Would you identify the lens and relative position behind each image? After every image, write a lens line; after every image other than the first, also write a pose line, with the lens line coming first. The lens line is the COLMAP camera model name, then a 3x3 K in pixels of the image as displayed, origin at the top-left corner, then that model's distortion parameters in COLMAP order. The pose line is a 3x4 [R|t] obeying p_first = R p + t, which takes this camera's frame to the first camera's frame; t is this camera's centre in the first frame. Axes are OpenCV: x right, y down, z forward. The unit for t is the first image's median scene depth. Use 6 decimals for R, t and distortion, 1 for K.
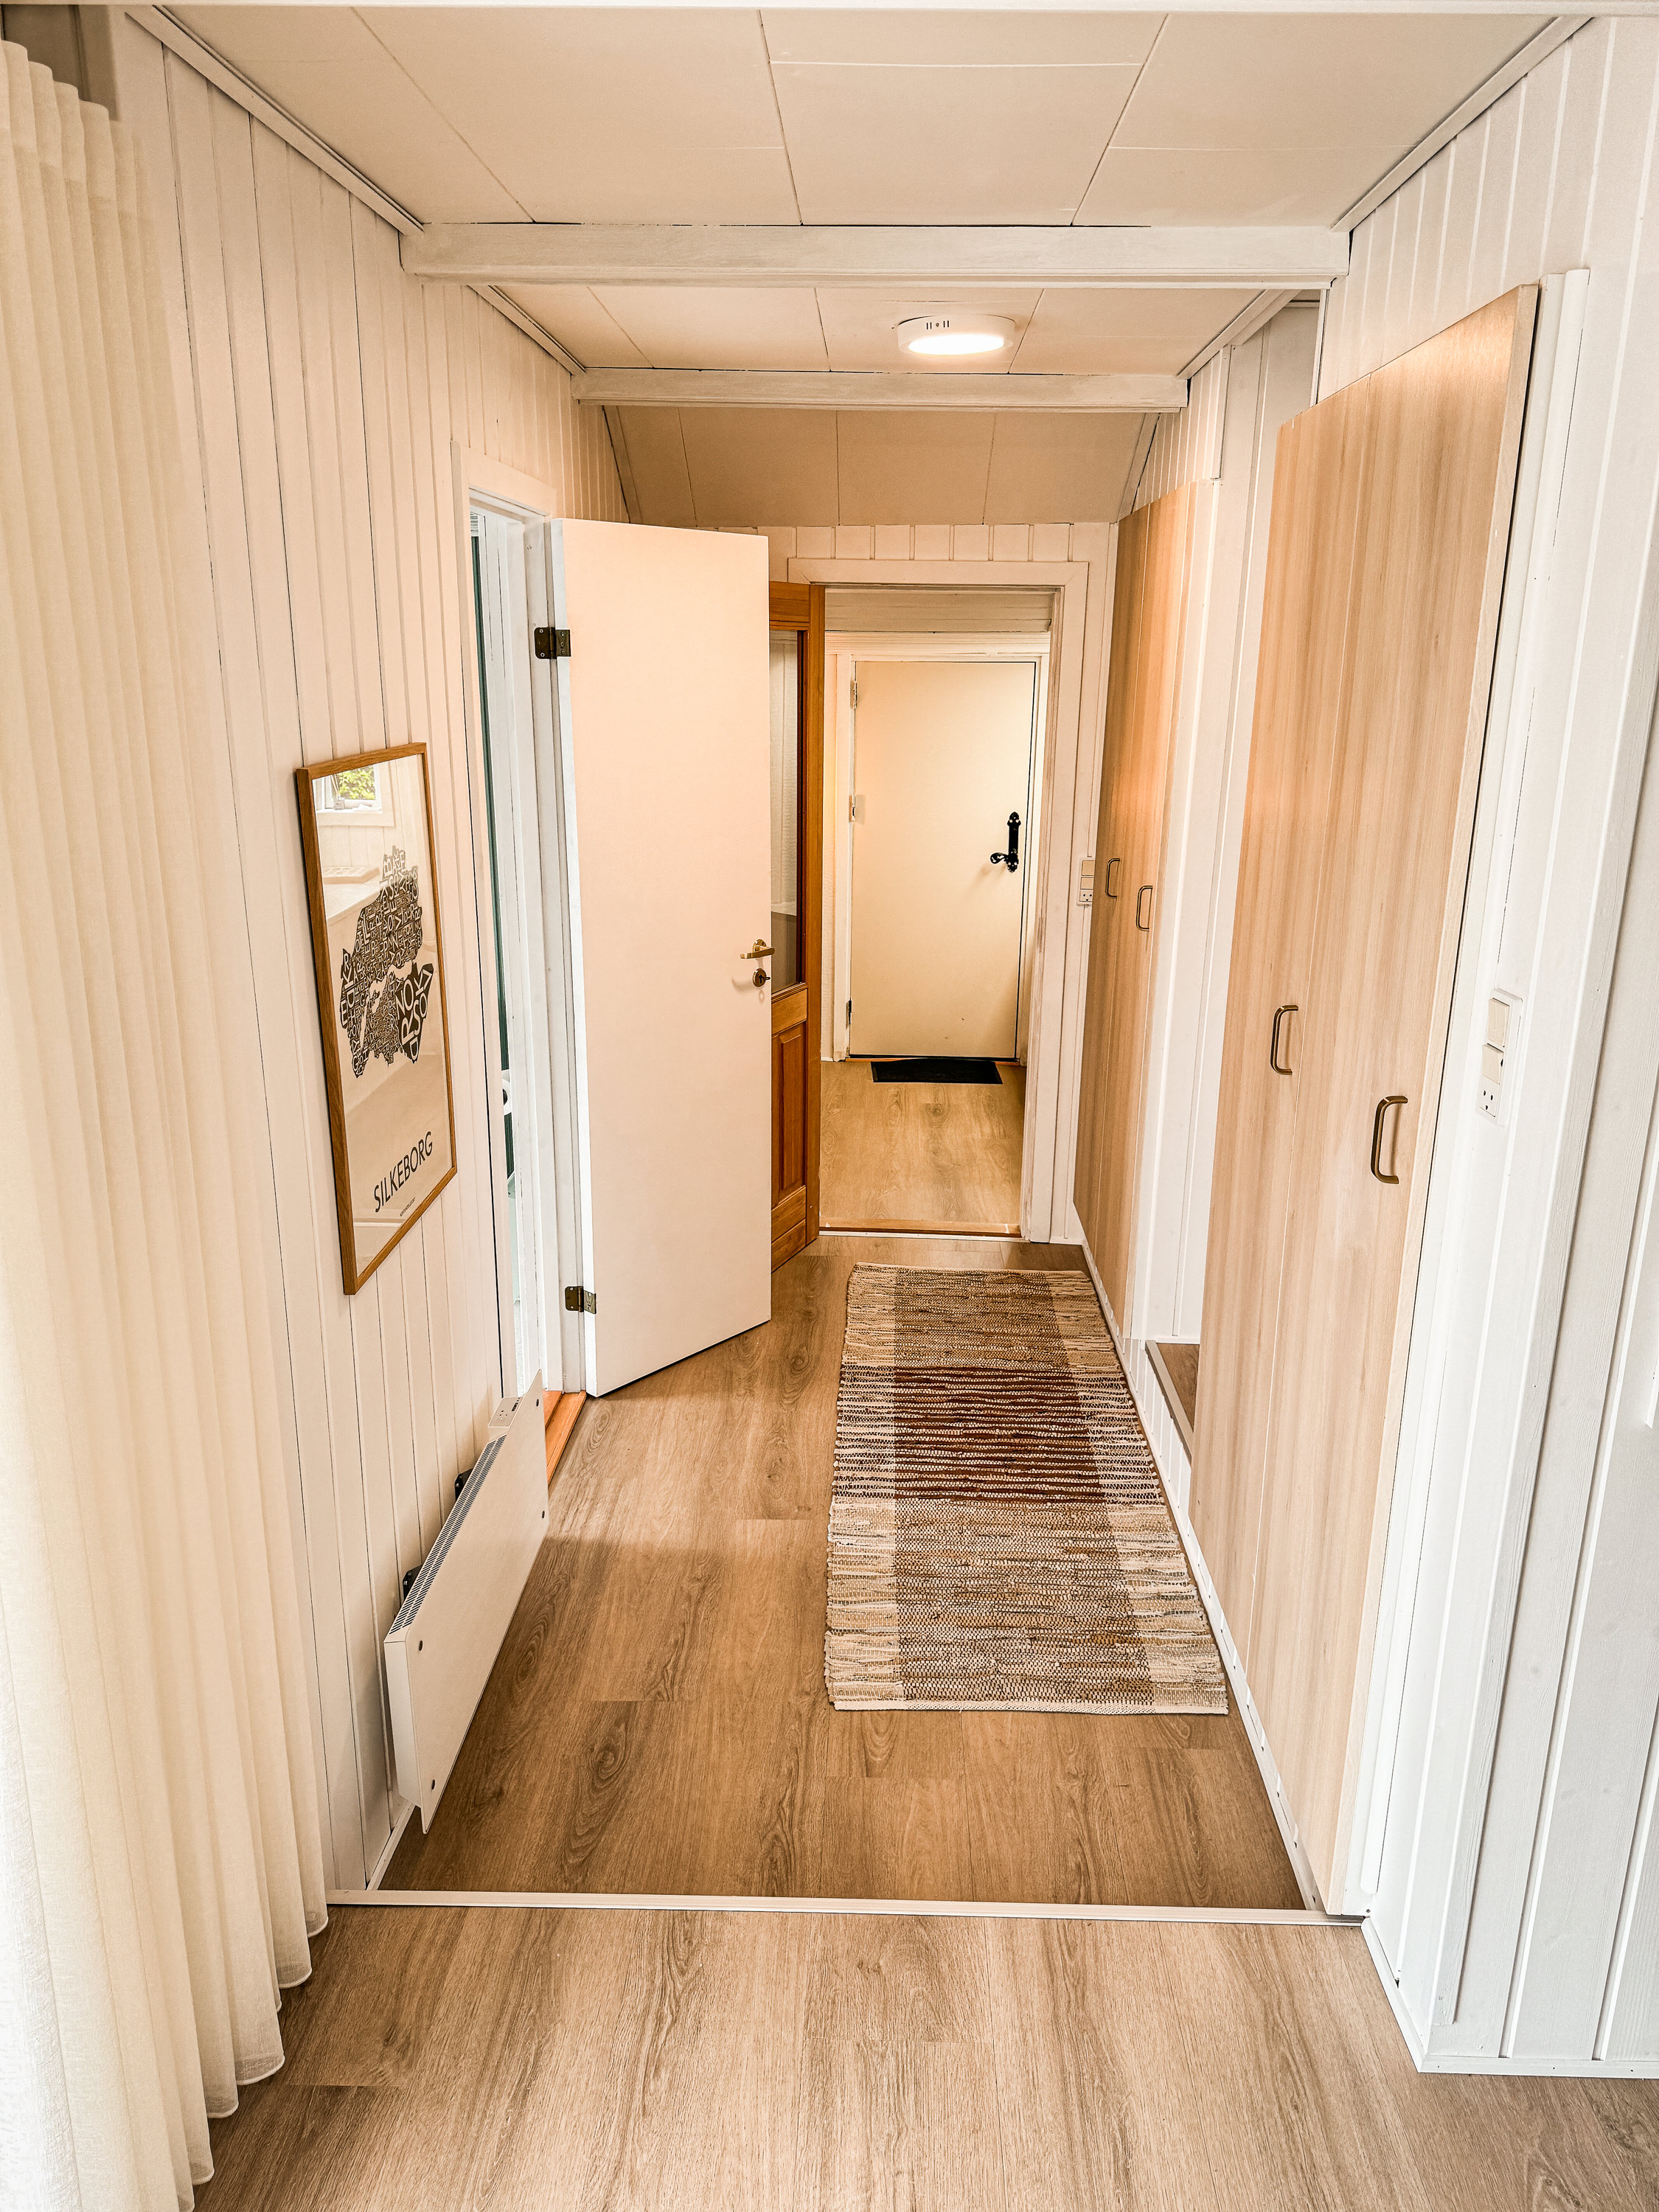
lens RADIAL K [[1540.9, 0, 834.1], [0, 1540.9, 1116.6], [0, 0, 1]] dist [0.056131, -0.060402]
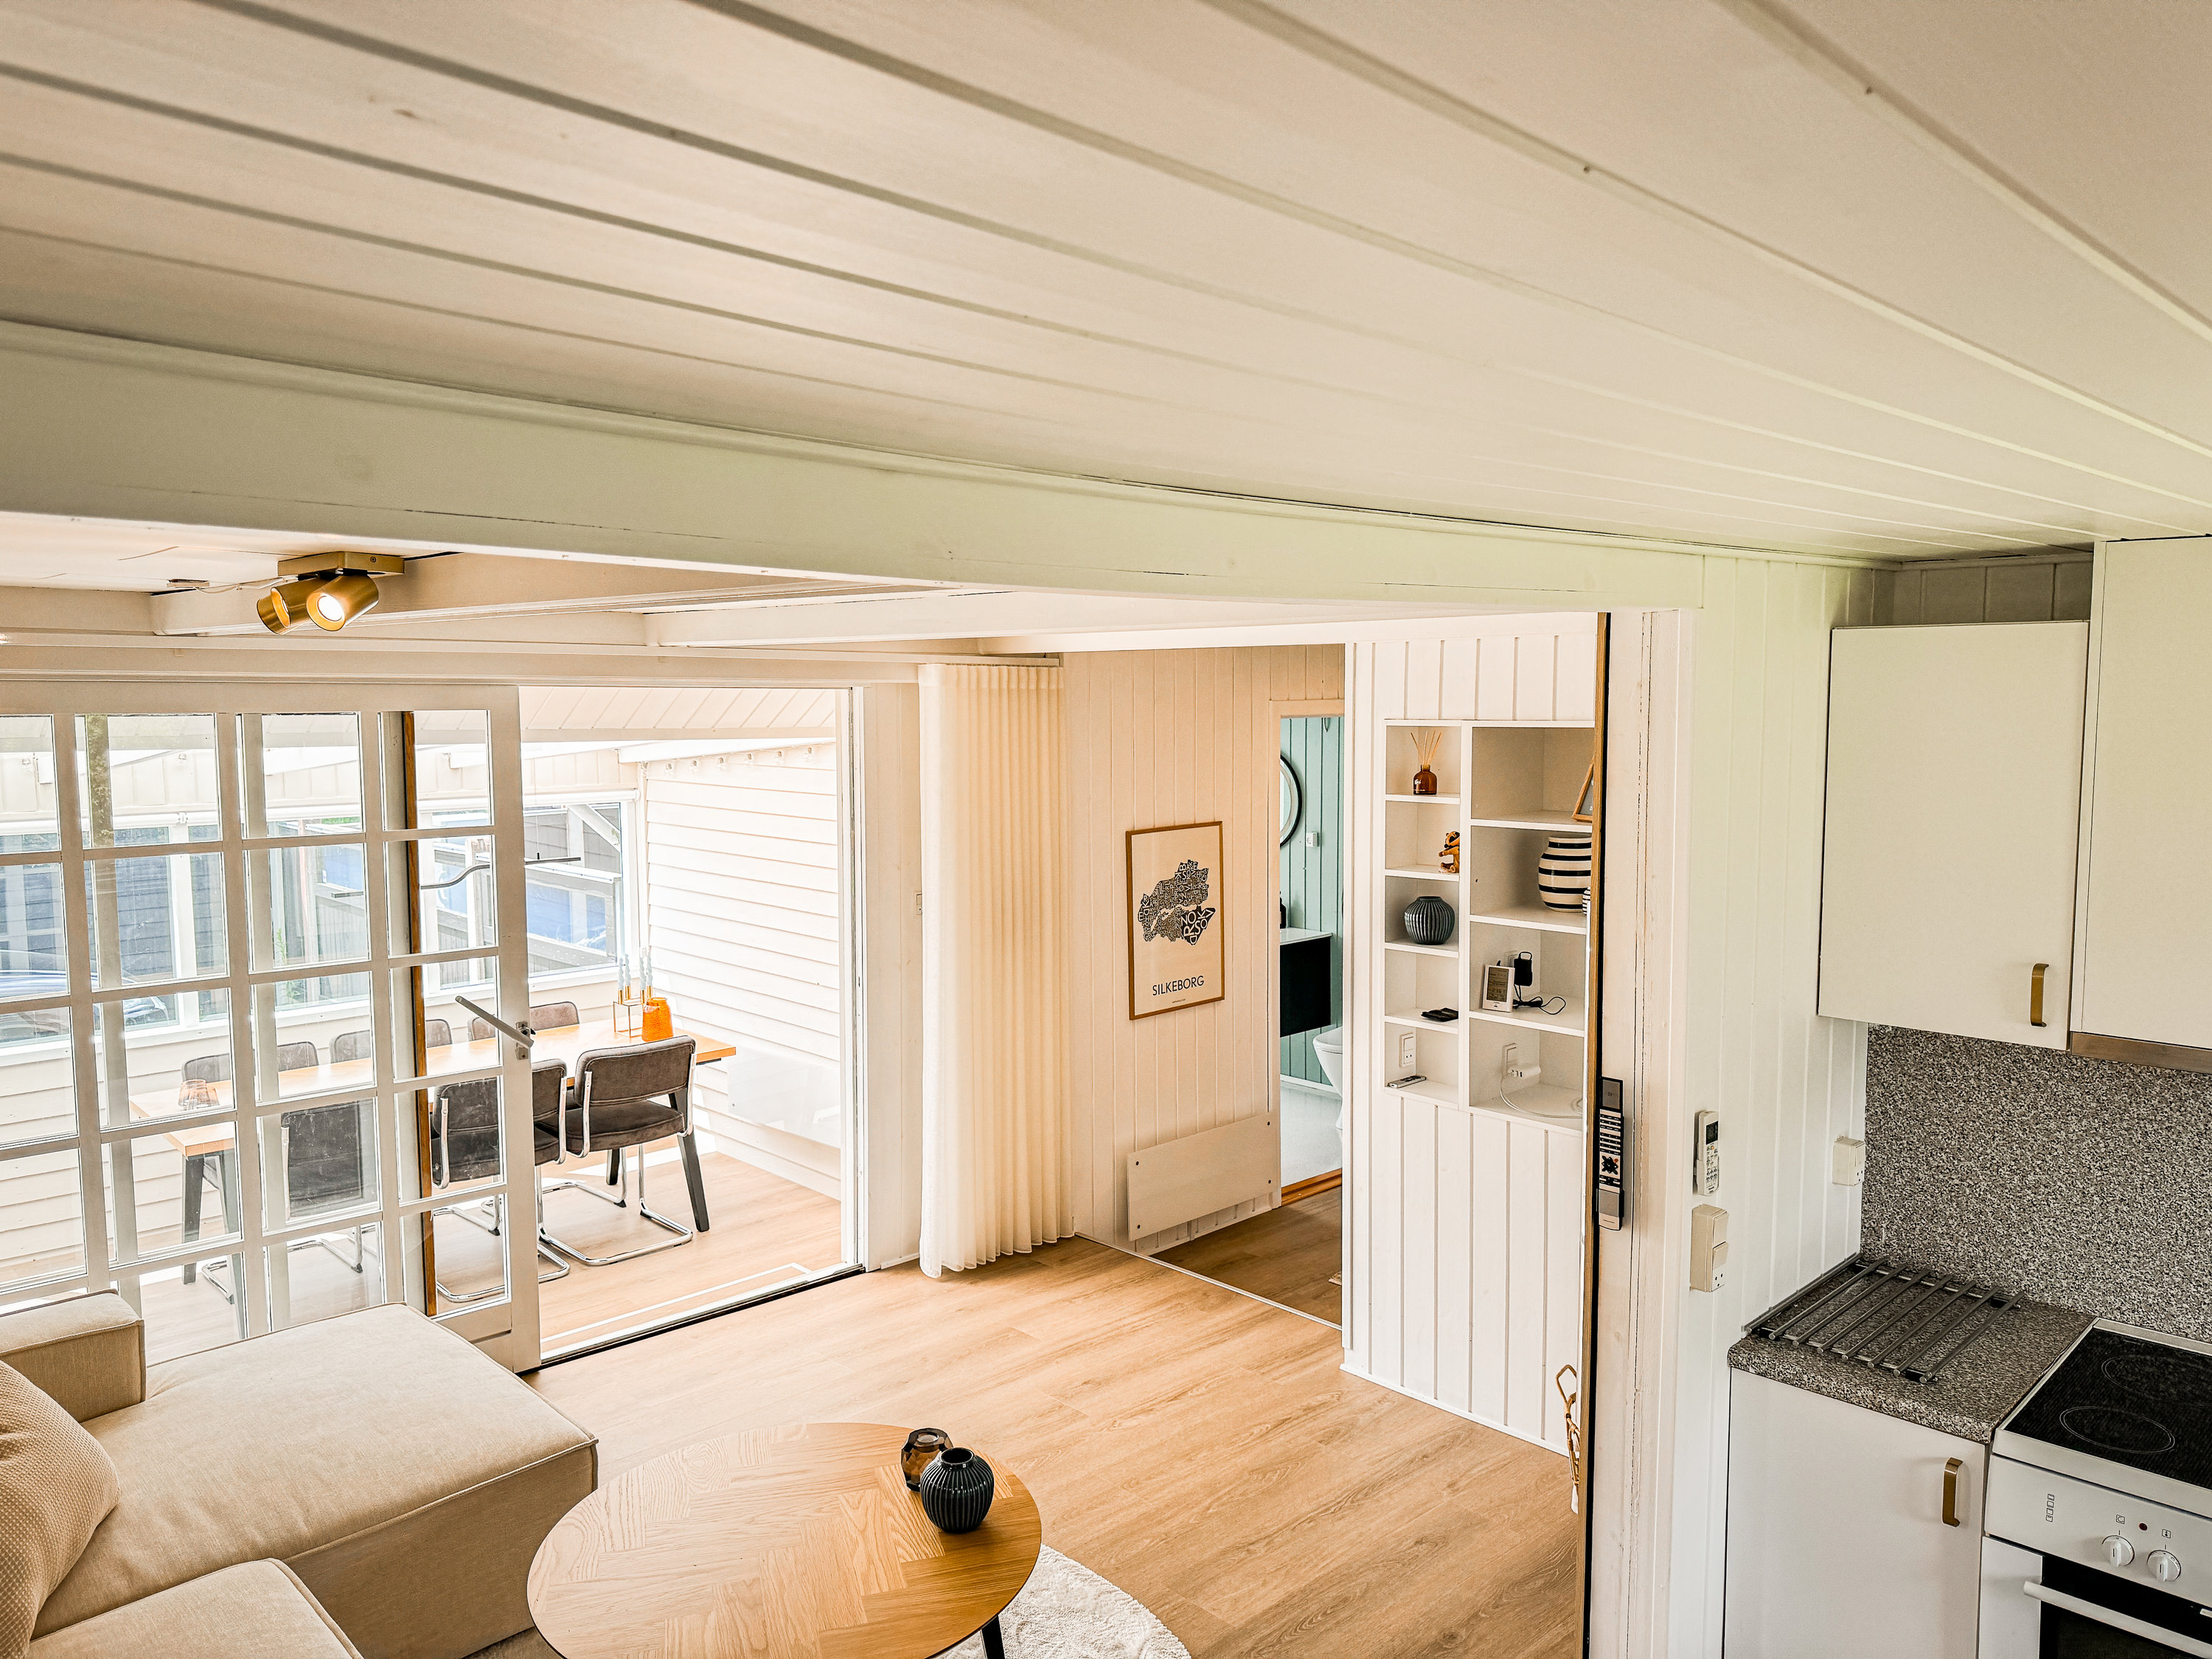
lens RADIAL K [[1540.9, 0, 1112.8], [0, 1540.9, 821.6], [0, 0, 1]] dist [0.056131, -0.060402]
pose [[0.718706, 0.046006, -0.693790, 1.021374], [-0.181848, 0.975516, -0.123692, 0.077211], [0.671113, 0.215063, 0.709475, -0.678709]]
